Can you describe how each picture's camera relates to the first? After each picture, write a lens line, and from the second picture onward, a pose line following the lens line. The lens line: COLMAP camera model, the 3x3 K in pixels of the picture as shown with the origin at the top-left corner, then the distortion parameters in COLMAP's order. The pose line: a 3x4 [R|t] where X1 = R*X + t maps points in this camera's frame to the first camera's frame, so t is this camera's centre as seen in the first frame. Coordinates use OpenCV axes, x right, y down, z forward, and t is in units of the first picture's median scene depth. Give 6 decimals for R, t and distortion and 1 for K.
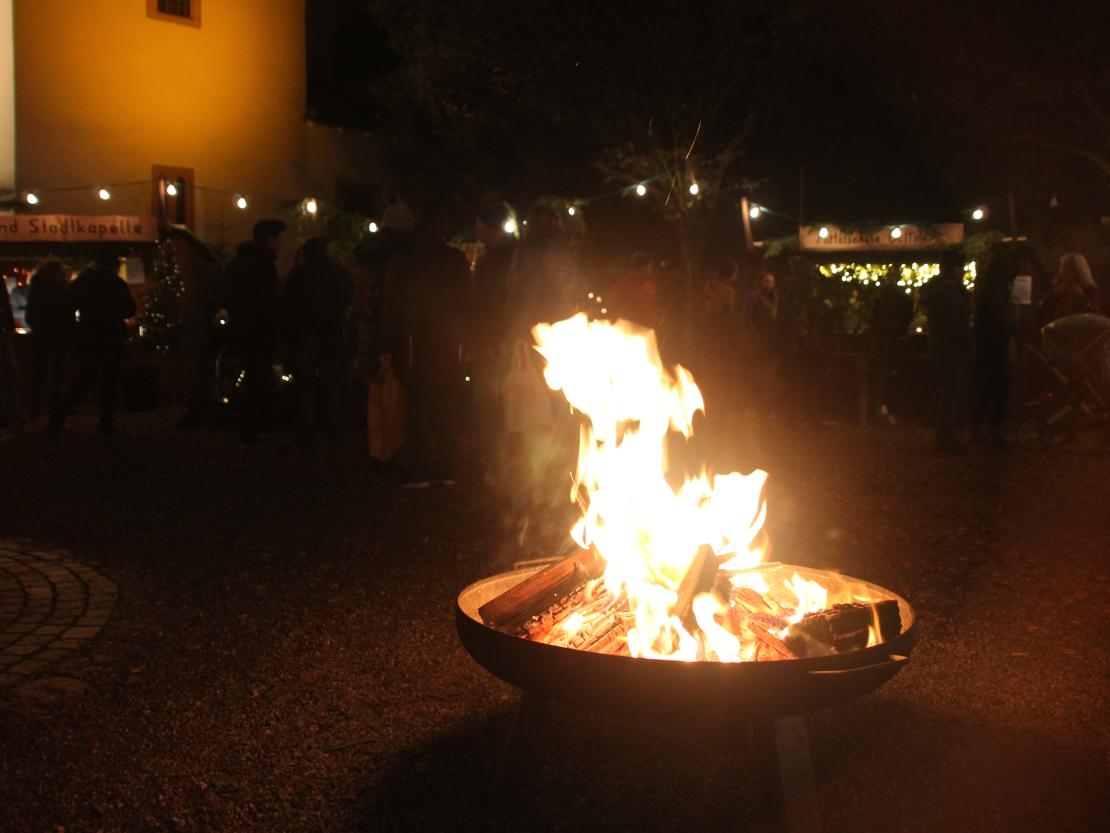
lens RADIAL K [[1048.3, 0, 567.8], [0, 1048.3, 424.6], [0, 0, 1]] dist [-0.154866, 0.154242]
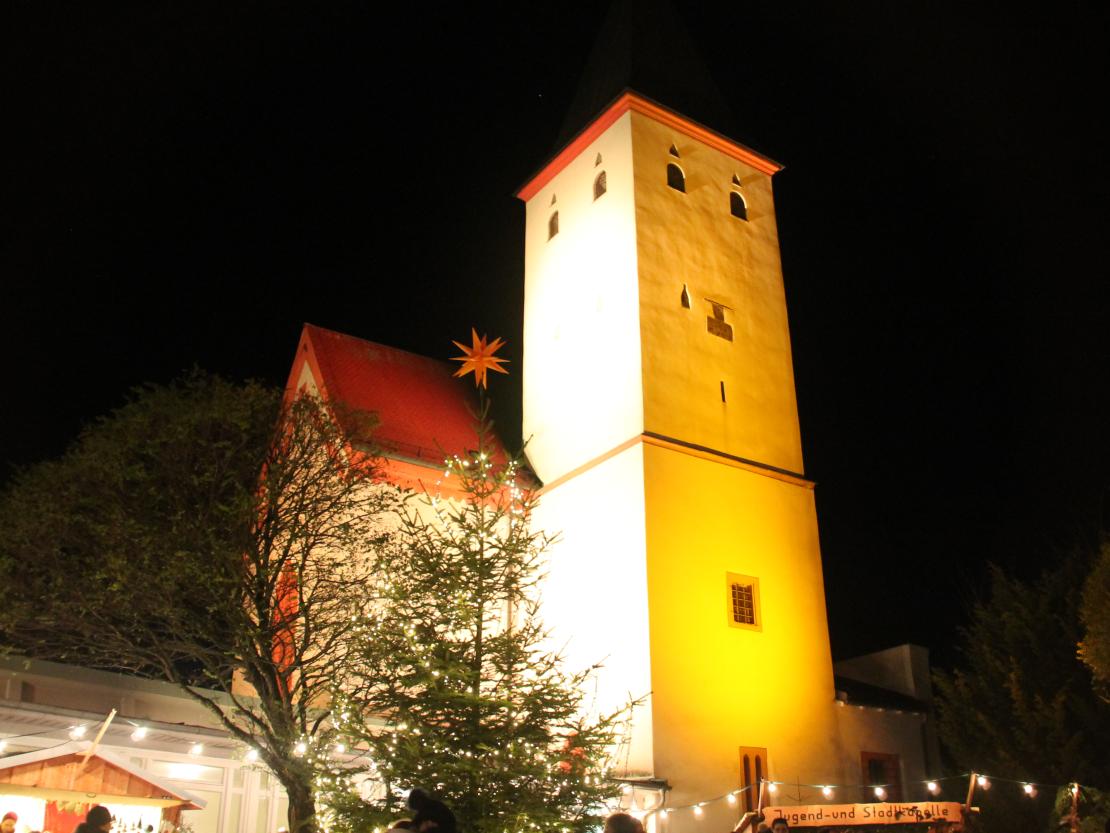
lens RADIAL K [[1048.3, 0, 567.8], [0, 1048.3, 424.6], [0, 0, 1]] dist [-0.154866, 0.154242]
pose [[0.984555, -0.080709, -0.155364, -0.652878], [-0.005125, 0.873740, -0.486367, 0.009319], [0.175002, 0.479651, 0.859831, -0.434286]]
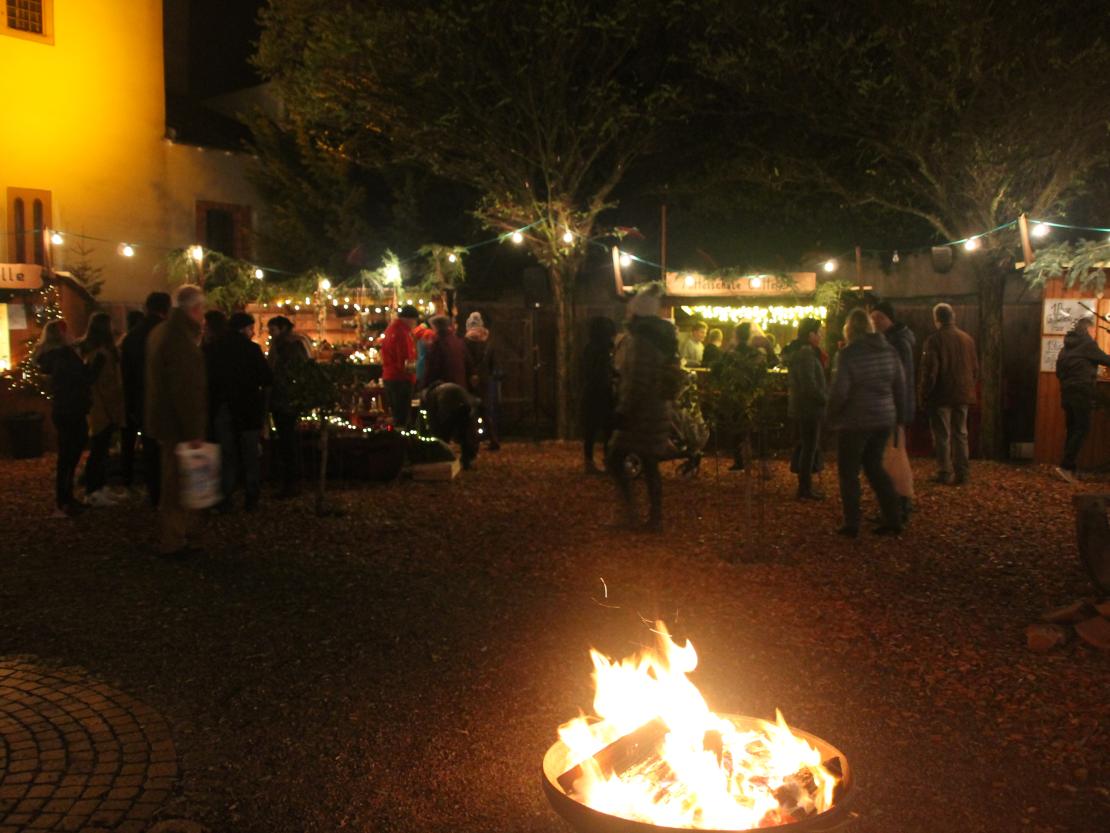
lens RADIAL K [[1052.0, 0, 555.0], [0, 1052.0, 416.5], [0, 0, 1]] dist [-0.153843, 0.158791]
pose [[0.990550, -0.019864, 0.135705, -0.040387], [0.019421, 0.999801, 0.004587, -0.048905], [-0.135769, -0.001908, 0.990739, -0.060108]]
